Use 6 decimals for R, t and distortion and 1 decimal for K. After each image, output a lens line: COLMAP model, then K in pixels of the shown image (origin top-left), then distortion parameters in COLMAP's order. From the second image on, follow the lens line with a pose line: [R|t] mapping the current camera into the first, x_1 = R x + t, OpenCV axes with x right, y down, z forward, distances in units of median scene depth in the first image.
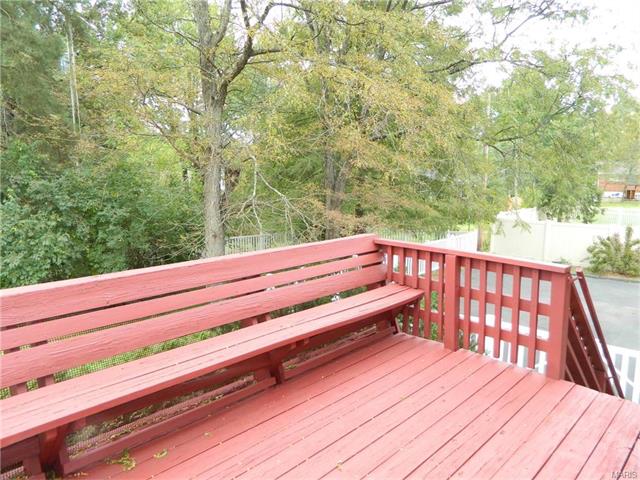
lens RADIAL K [[475.9, 0, 315.4], [0, 475.9, 229.6], [0, 0, 1]] dist [0.017227, -0.004756]
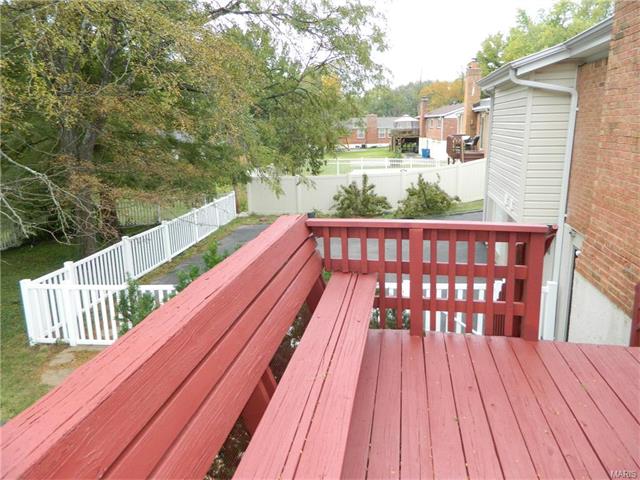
lens RADIAL K [[475.9, 0, 316.5], [0, 475.9, 234.5], [0, 0, 1]] dist [0.017227, -0.004756]
pose [[0.840971, -0.155420, 0.518278, -0.100343], [0.109118, 0.986893, 0.118890, -0.019461], [-0.529963, -0.043430, 0.846908, 0.127602]]
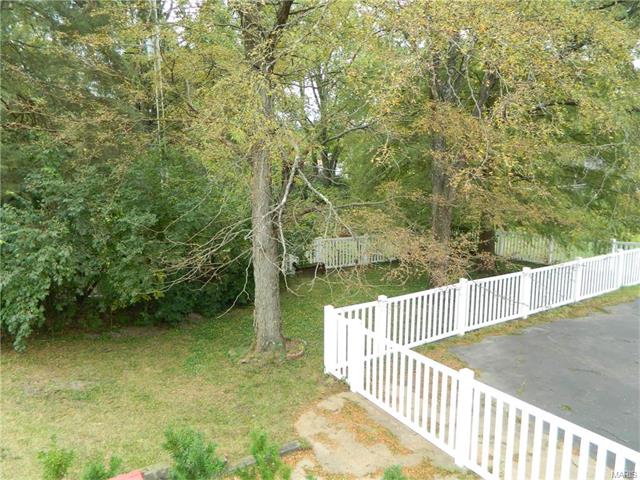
lens RADIAL K [[475.9, 0, 315.9], [0, 475.9, 238.8], [0, 0, 1]] dist [0.017227, -0.004756]
pose [[0.955432, 0.038188, -0.292730, 0.104713], [-0.025150, 0.998522, 0.048174, -0.050416], [0.294137, -0.038665, 0.954981, 0.329031]]
